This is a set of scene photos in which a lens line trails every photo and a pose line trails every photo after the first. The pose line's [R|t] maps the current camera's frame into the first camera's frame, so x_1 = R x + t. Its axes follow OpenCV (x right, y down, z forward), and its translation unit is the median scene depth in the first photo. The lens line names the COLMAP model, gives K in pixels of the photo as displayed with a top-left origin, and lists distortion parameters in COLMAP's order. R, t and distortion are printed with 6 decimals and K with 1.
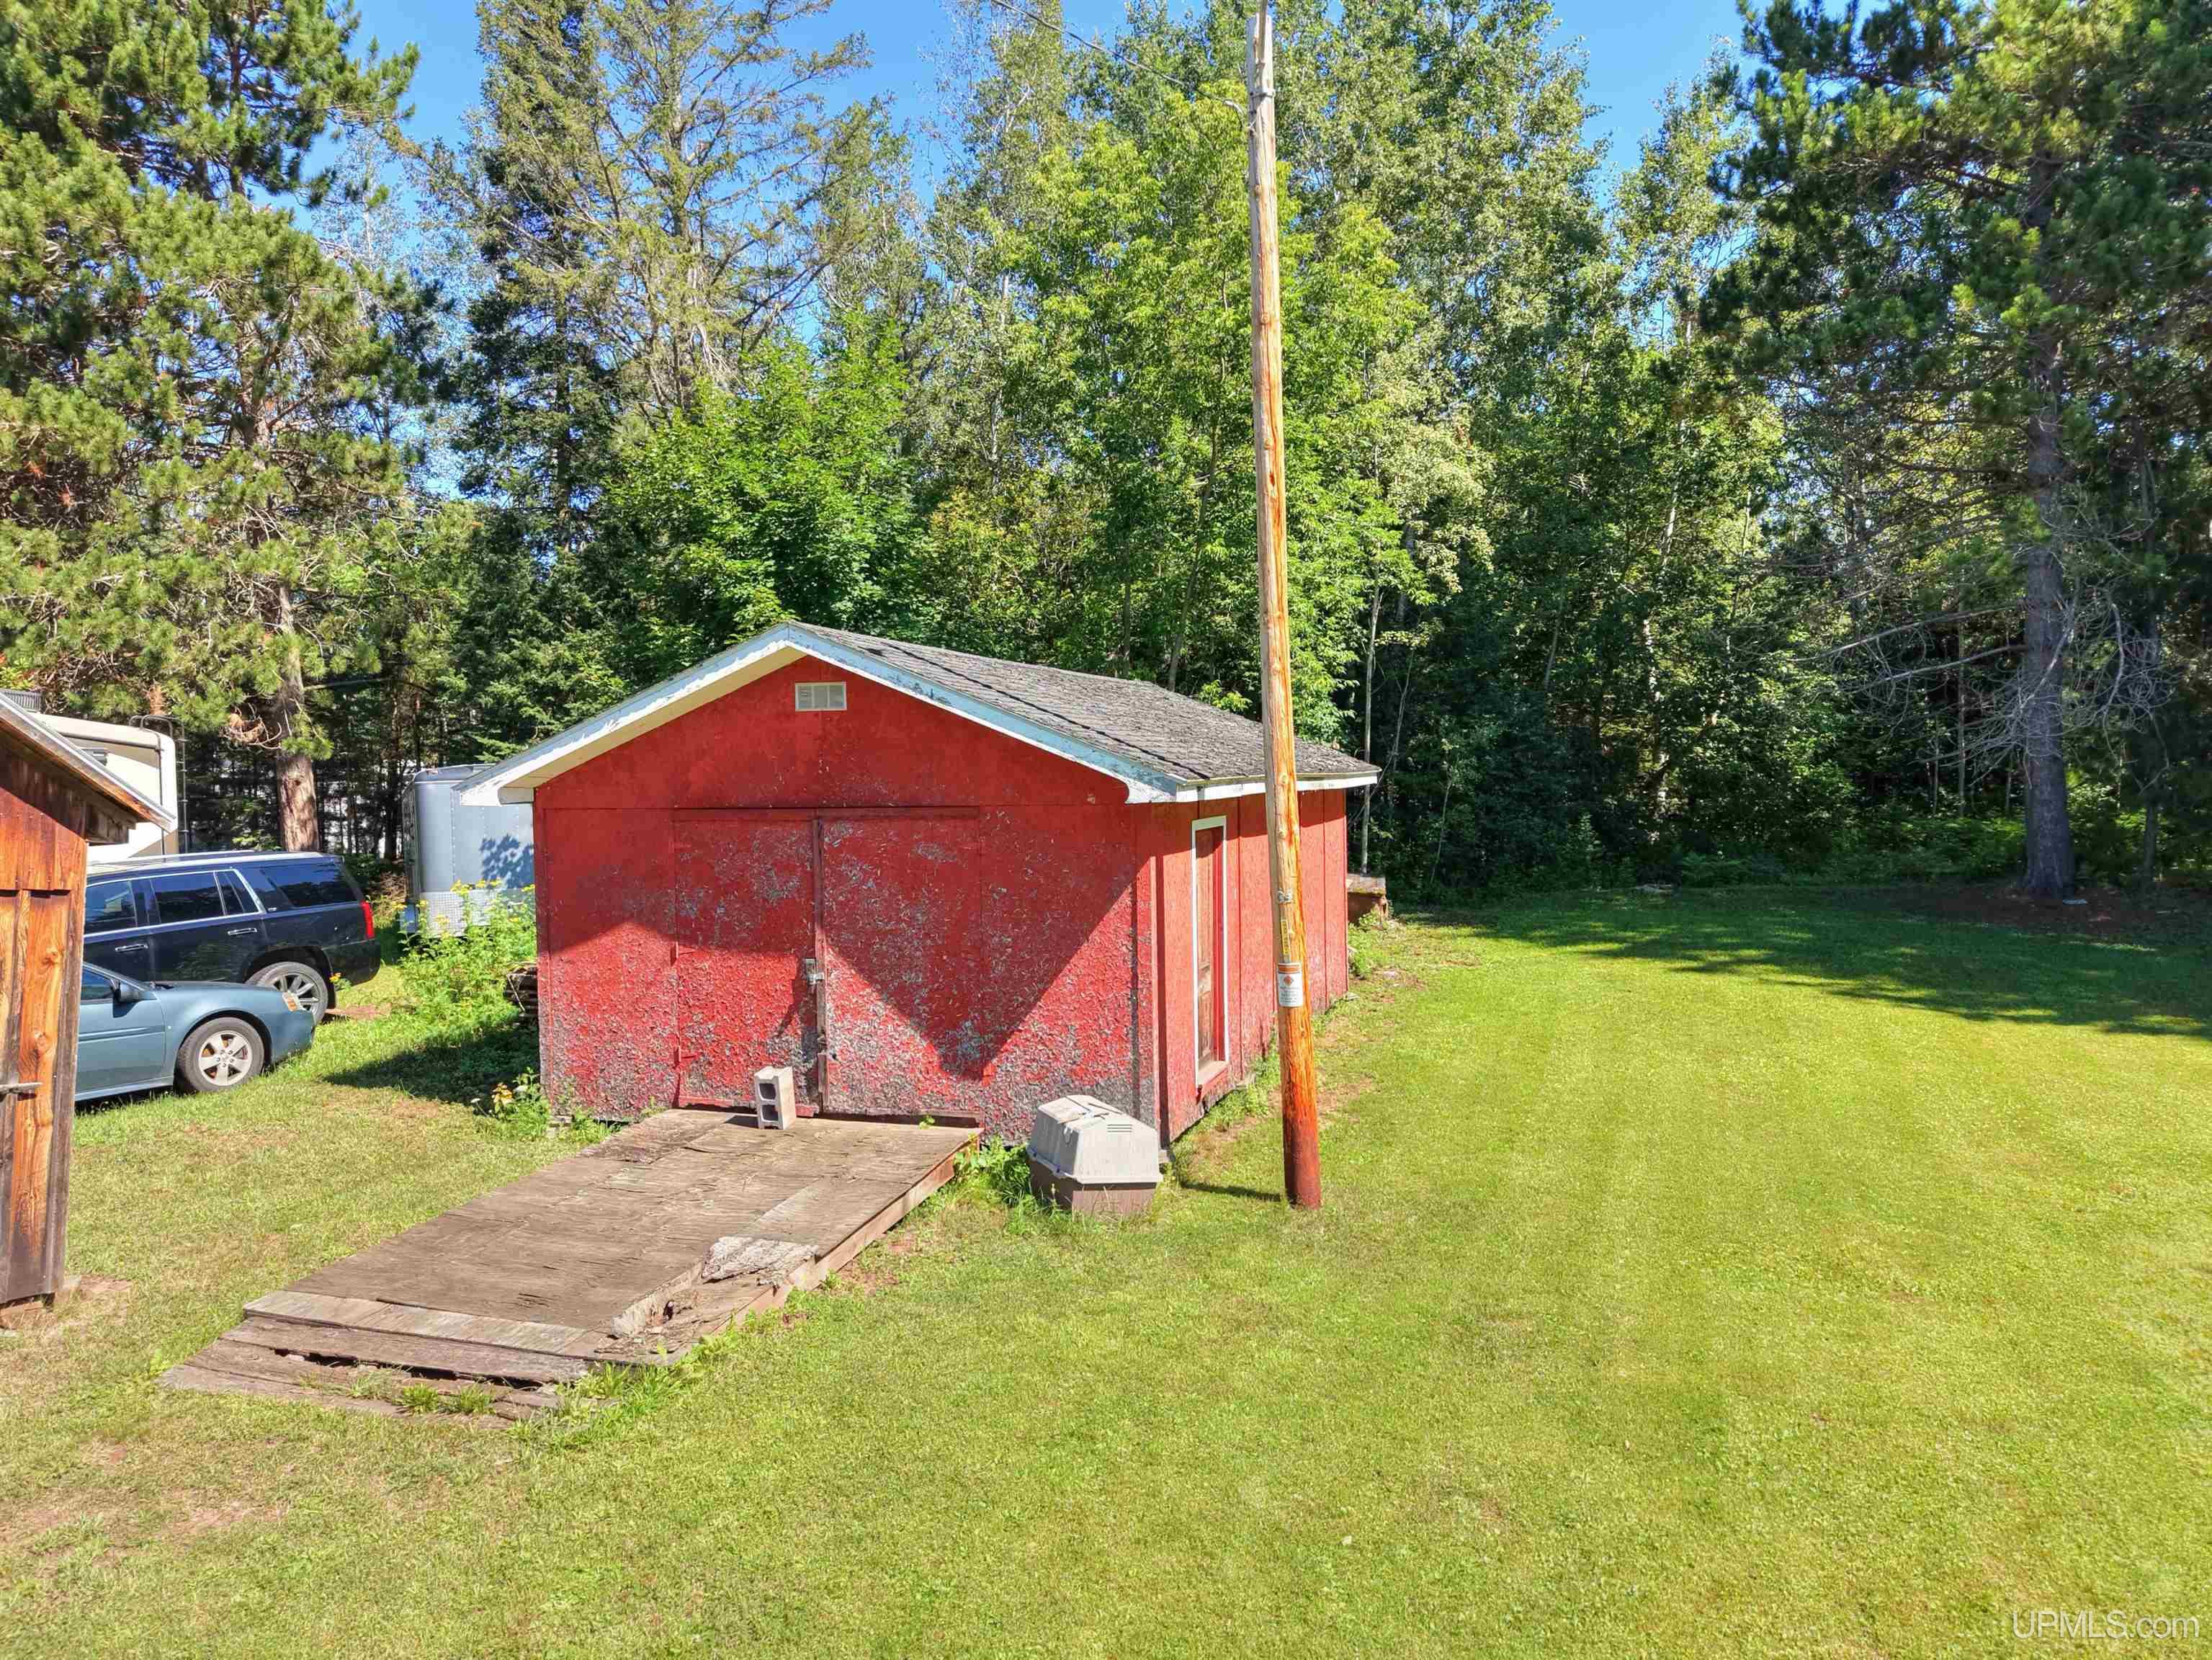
lens RADIAL K [[1499.3, 0, 1079.6], [0, 1499.3, 821.8], [0, 0, 1]] dist [0.030658, -0.002160]
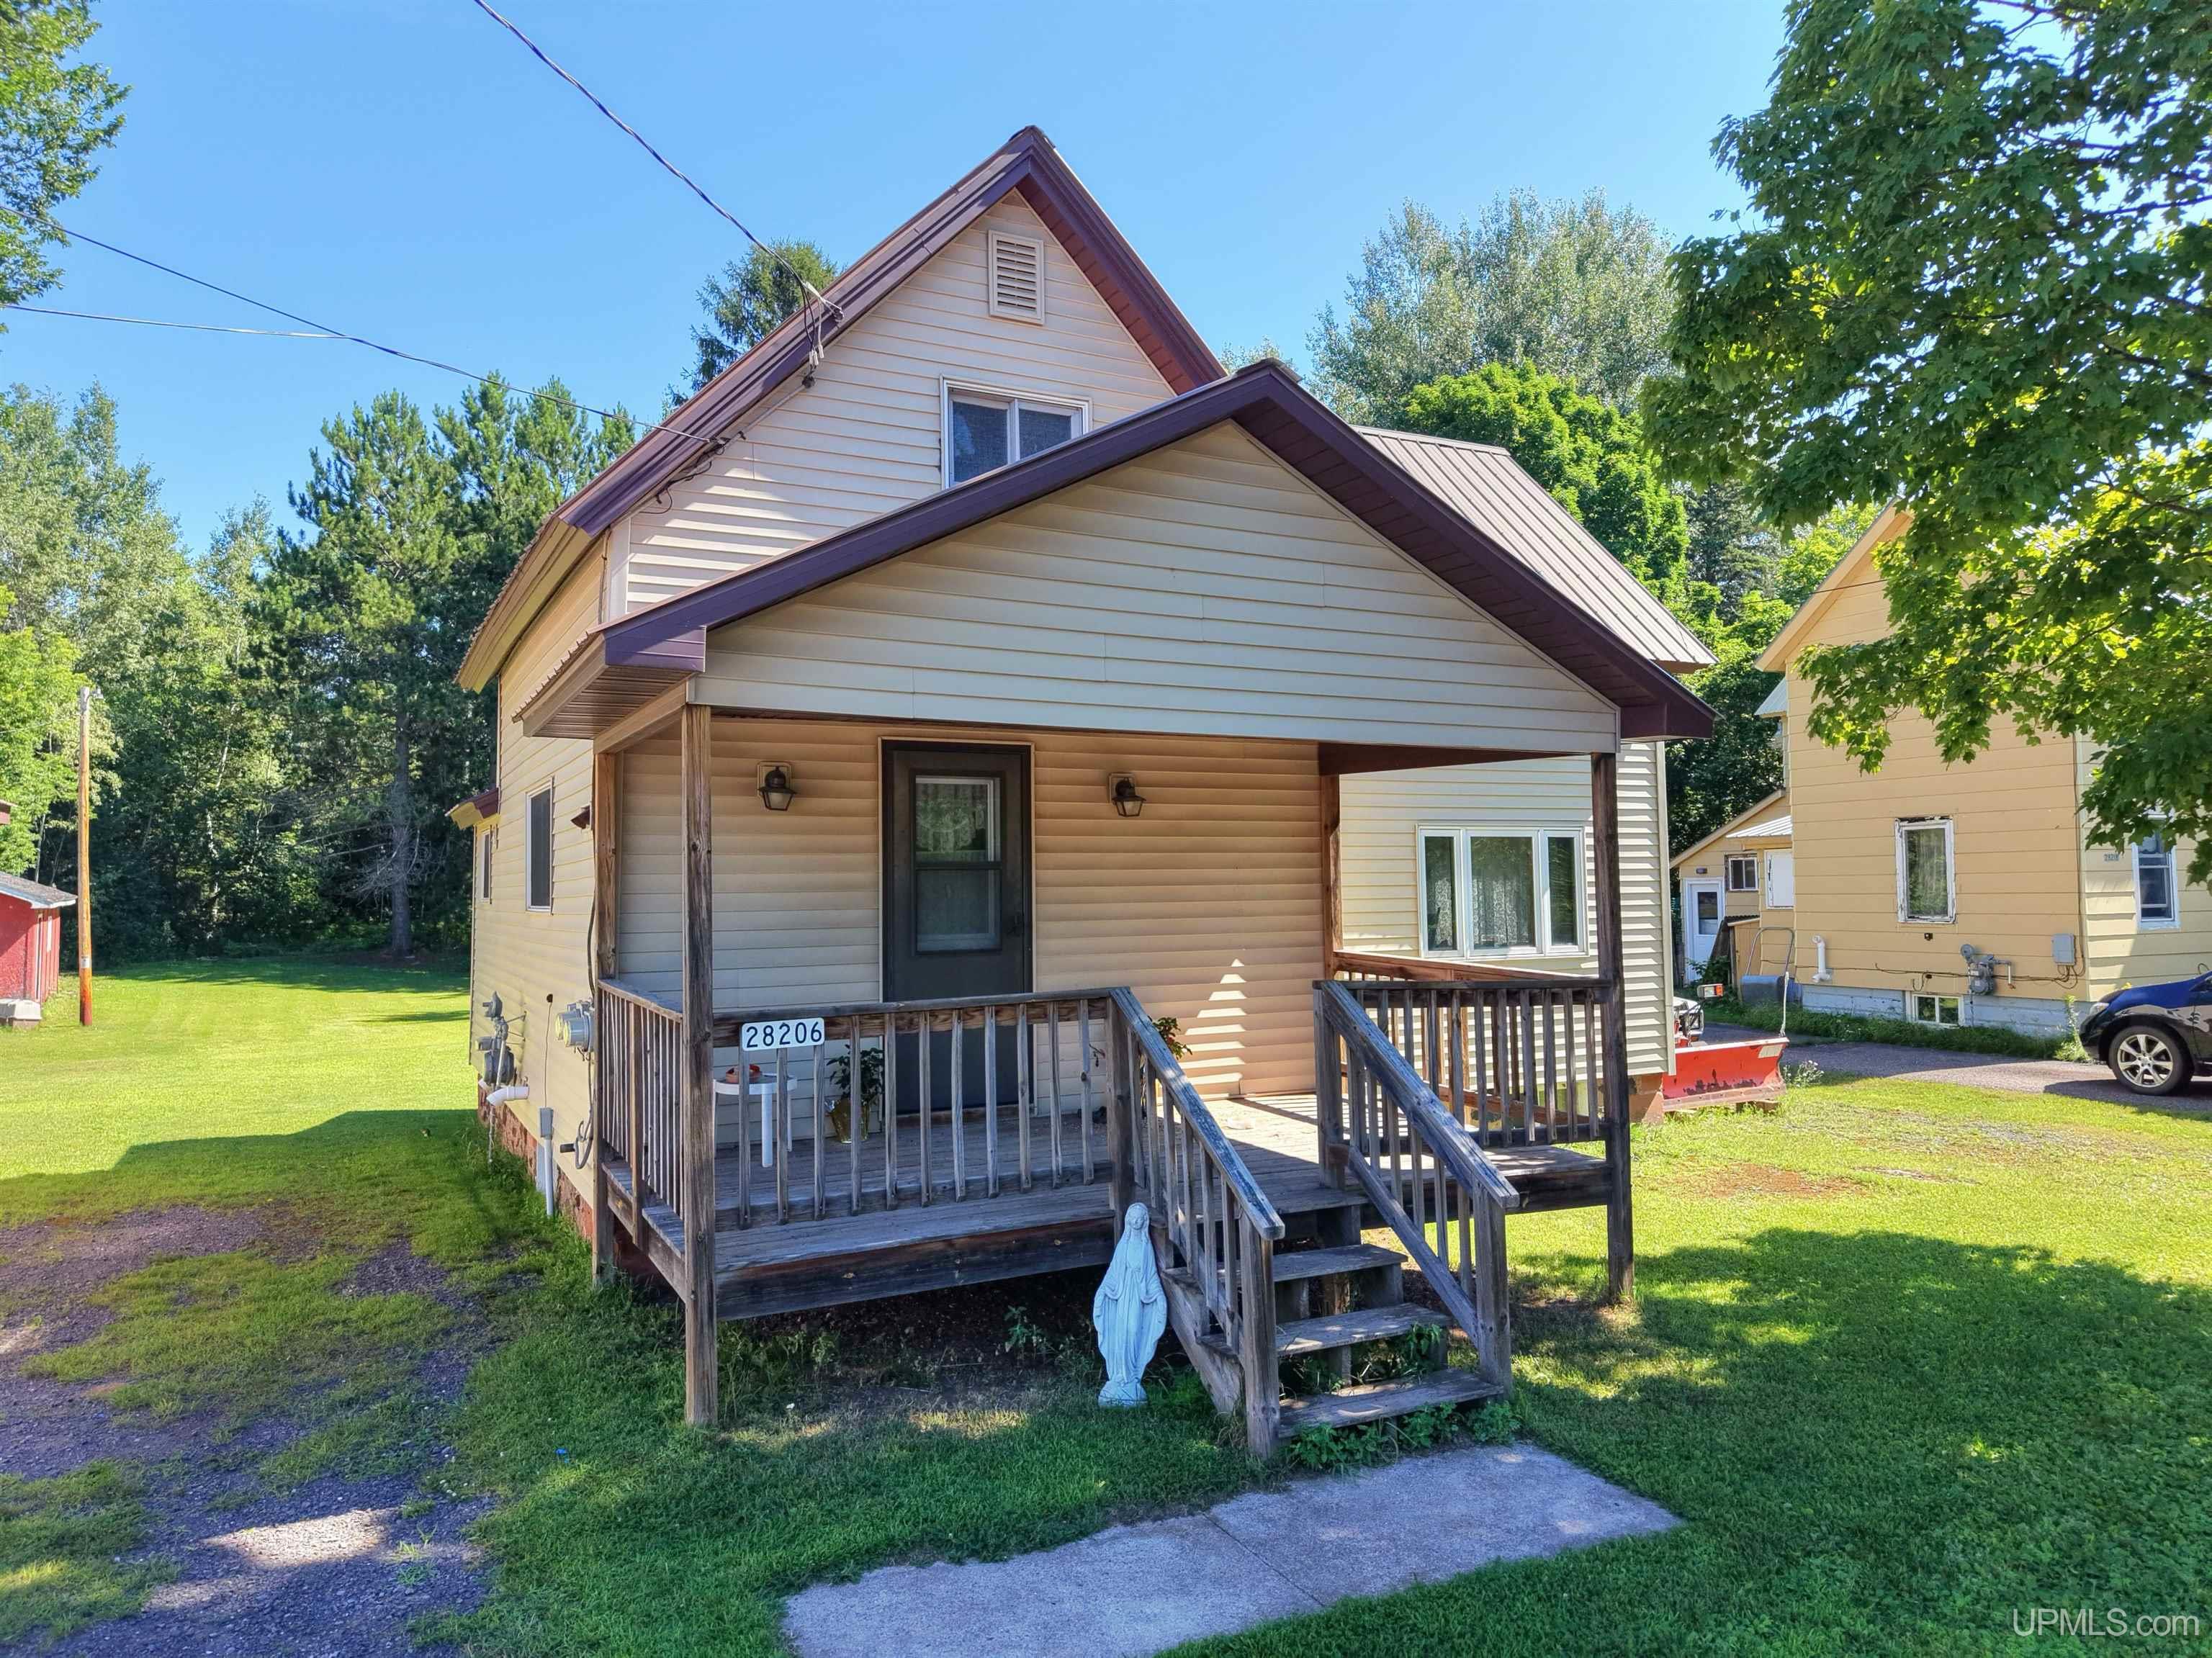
lens RADIAL K [[1499.0, 0, 1079.6], [0, 1499.0, 820.8], [0, 0, 1]] dist [0.030658, -0.002160]
pose [[0.637406, 0.044966, 0.769215, -0.341638], [0.018810, 0.997090, -0.073874, 0.027358], [-0.770299, 0.061557, 0.634705, -0.926853]]
